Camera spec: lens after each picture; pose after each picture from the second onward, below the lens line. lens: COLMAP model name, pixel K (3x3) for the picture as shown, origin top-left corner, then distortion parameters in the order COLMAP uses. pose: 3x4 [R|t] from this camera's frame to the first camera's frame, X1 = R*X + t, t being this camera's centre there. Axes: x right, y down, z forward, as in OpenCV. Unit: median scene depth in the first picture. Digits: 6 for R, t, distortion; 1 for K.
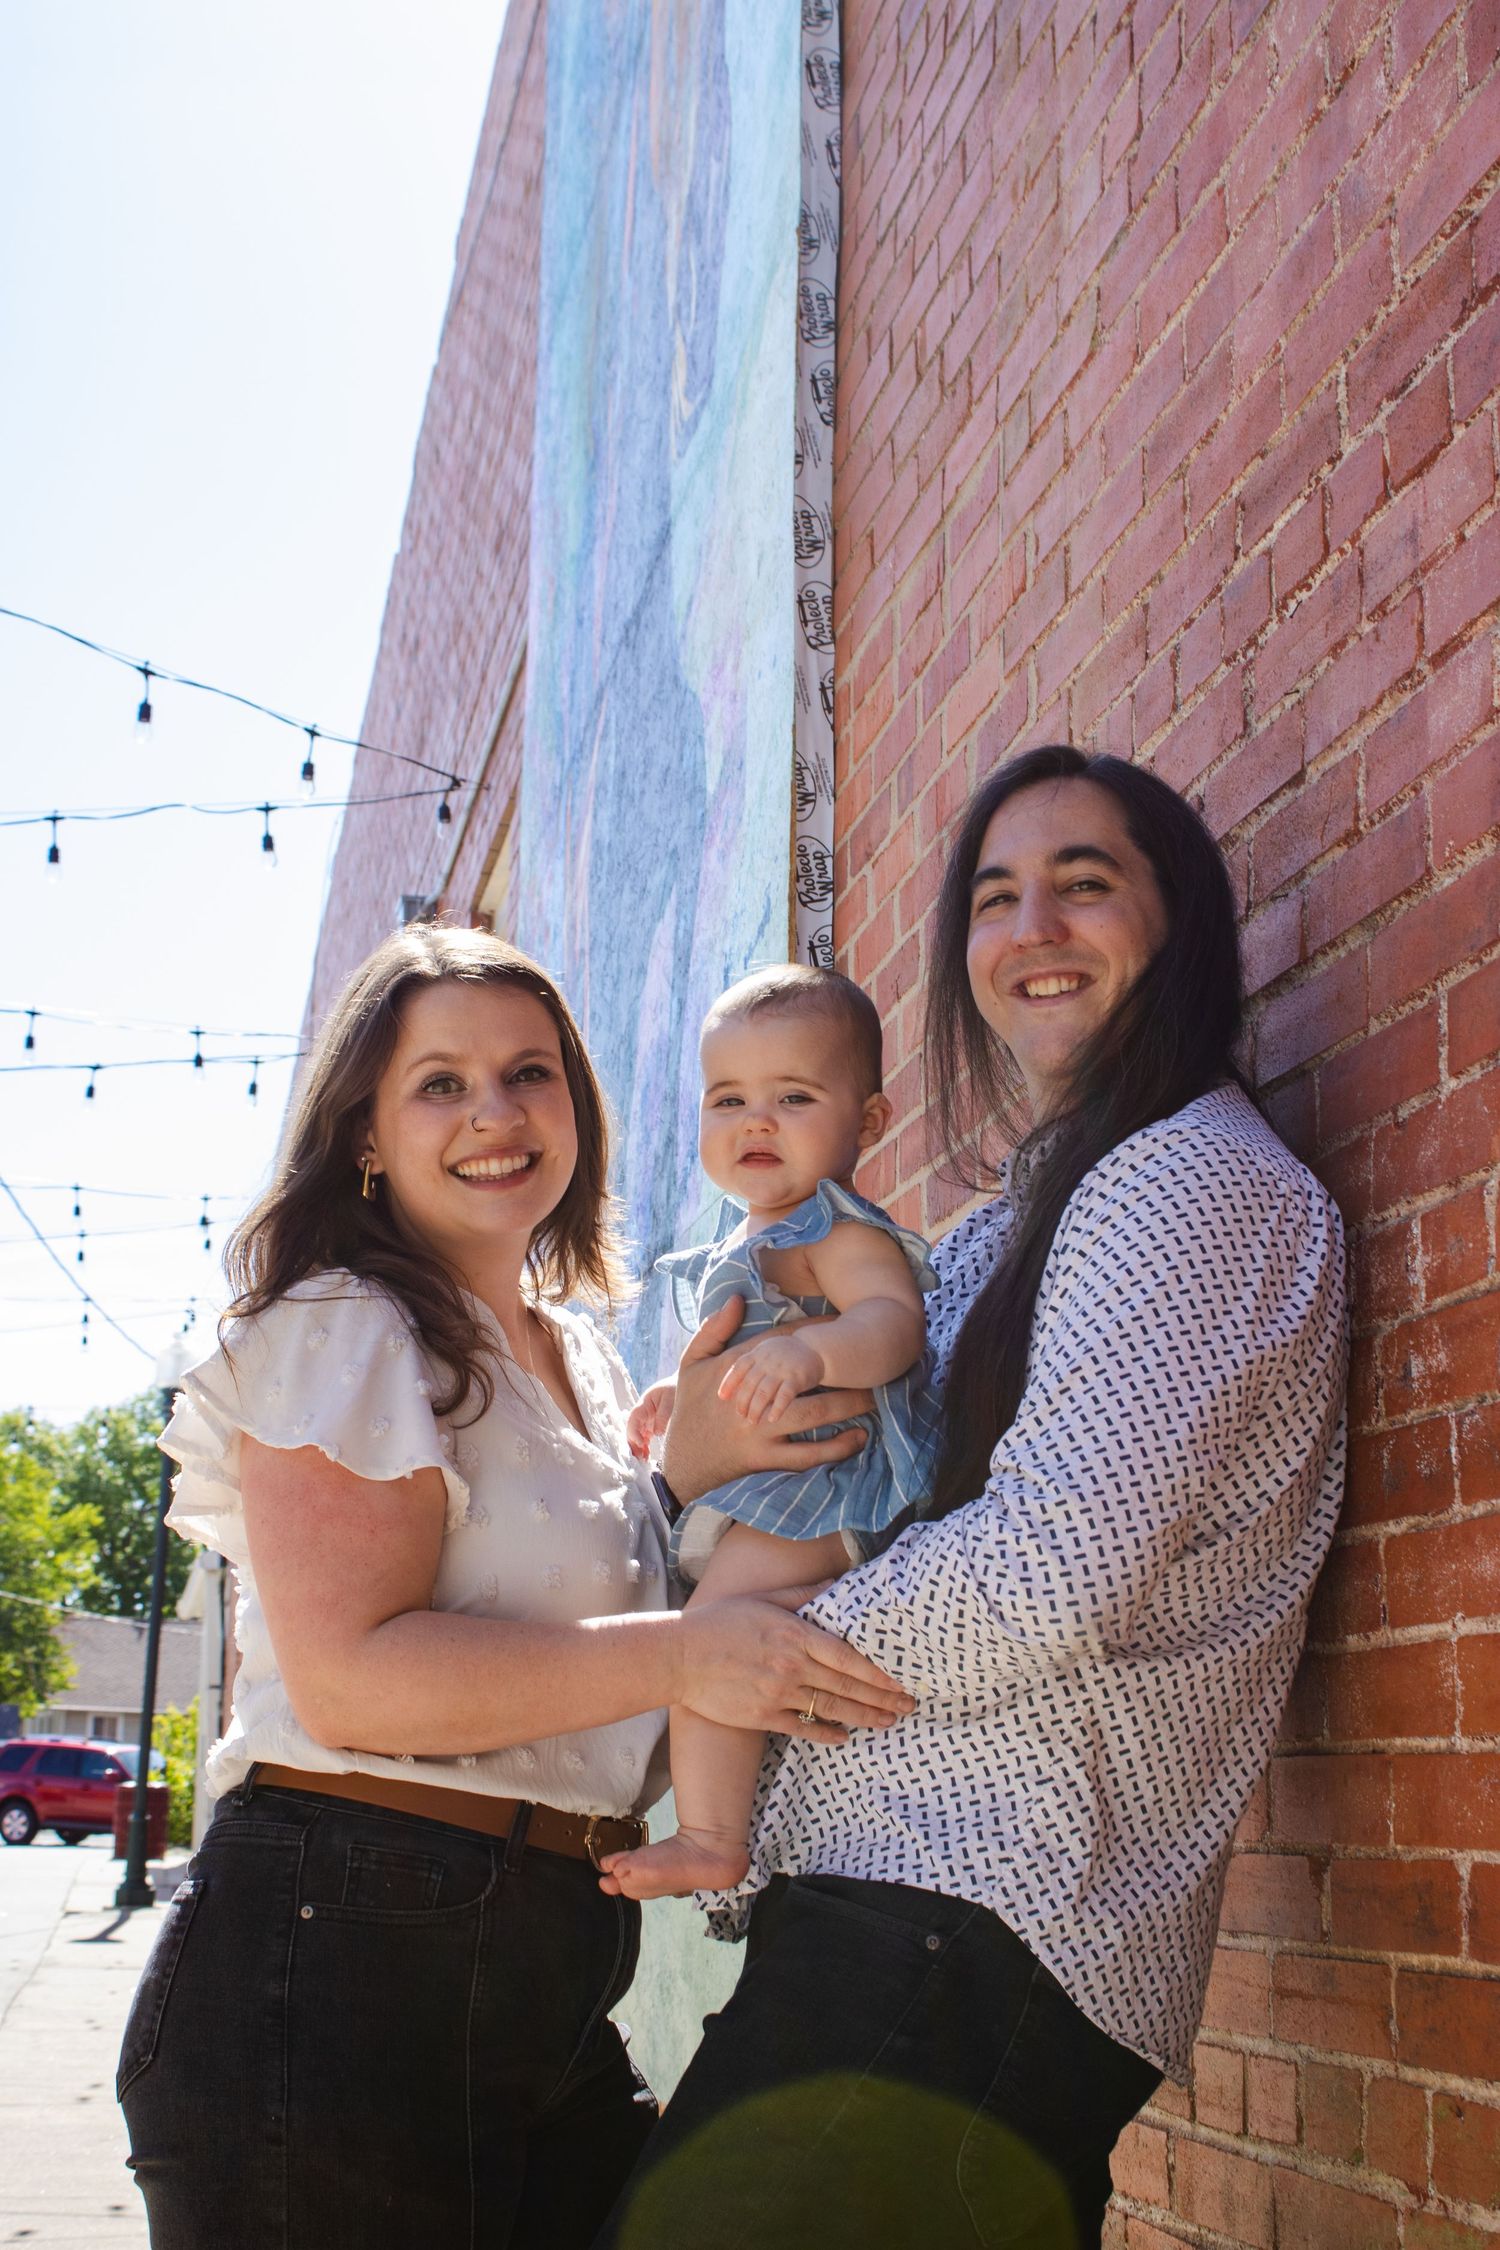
lens RADIAL K [[3045.6, 0, 750.0], [0, 3045.6, 1125.0], [0, 0, 1]] dist [-0.070569, 0.149395]
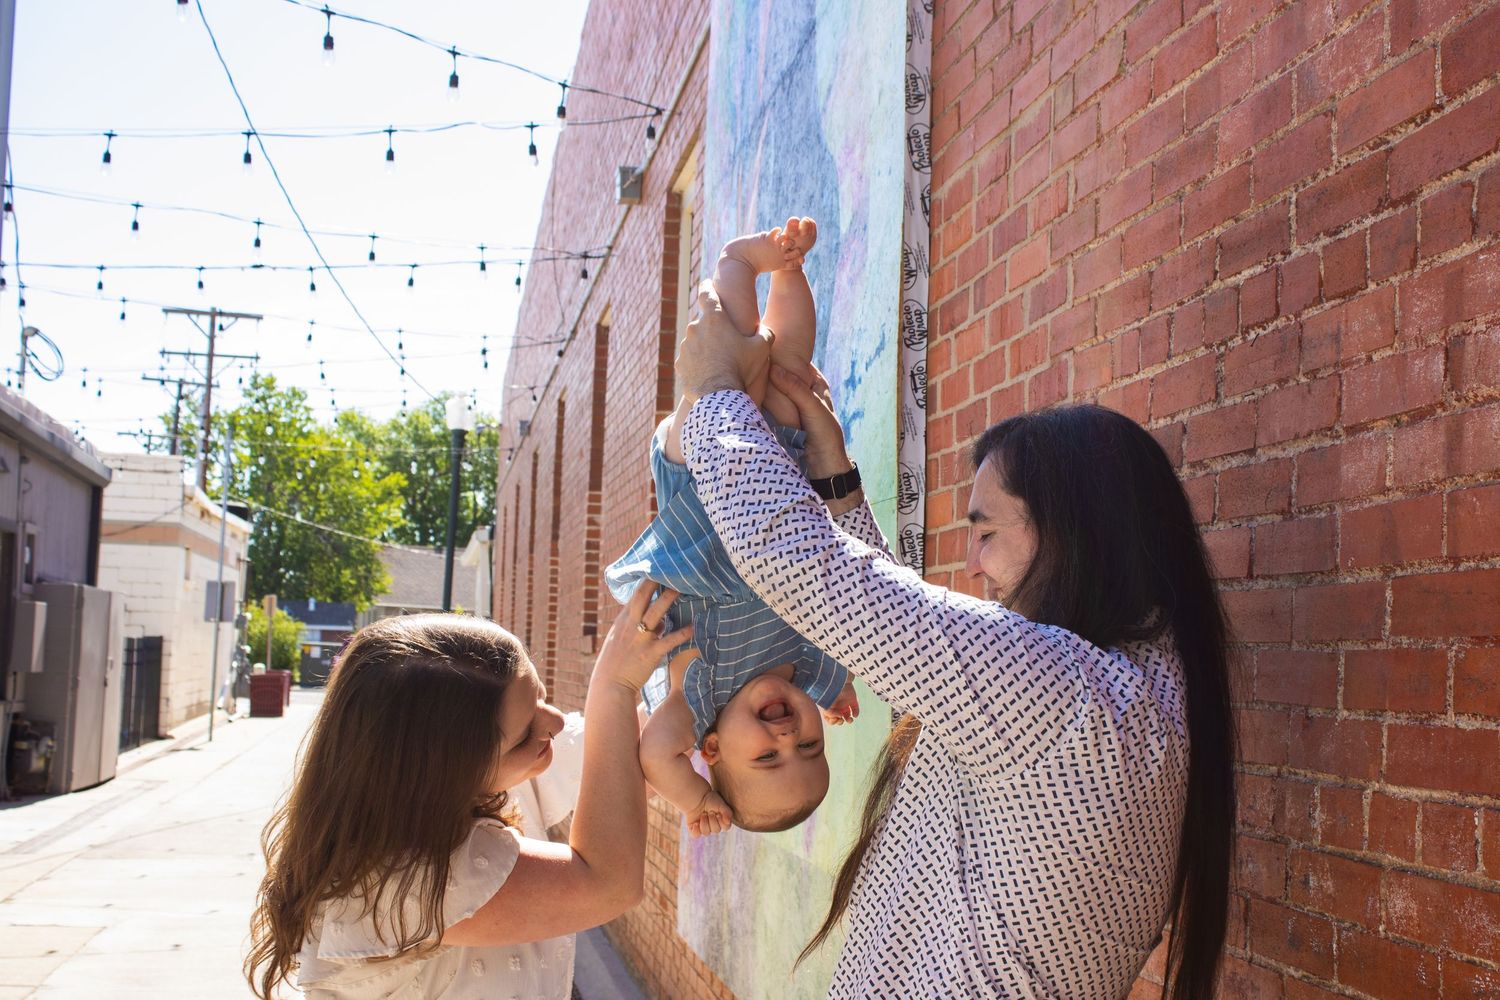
lens RADIAL K [[2030.4, 0, 750.0], [0, 2030.4, 500.0], [0, 0, 1]] dist [-0.070569, 0.149395]
pose [[0.999041, 0.016423, -0.040582, -0.021505], [-0.010721, 0.990525, 0.136912, -0.154651], [0.042446, -0.136346, 0.989752, -0.020842]]
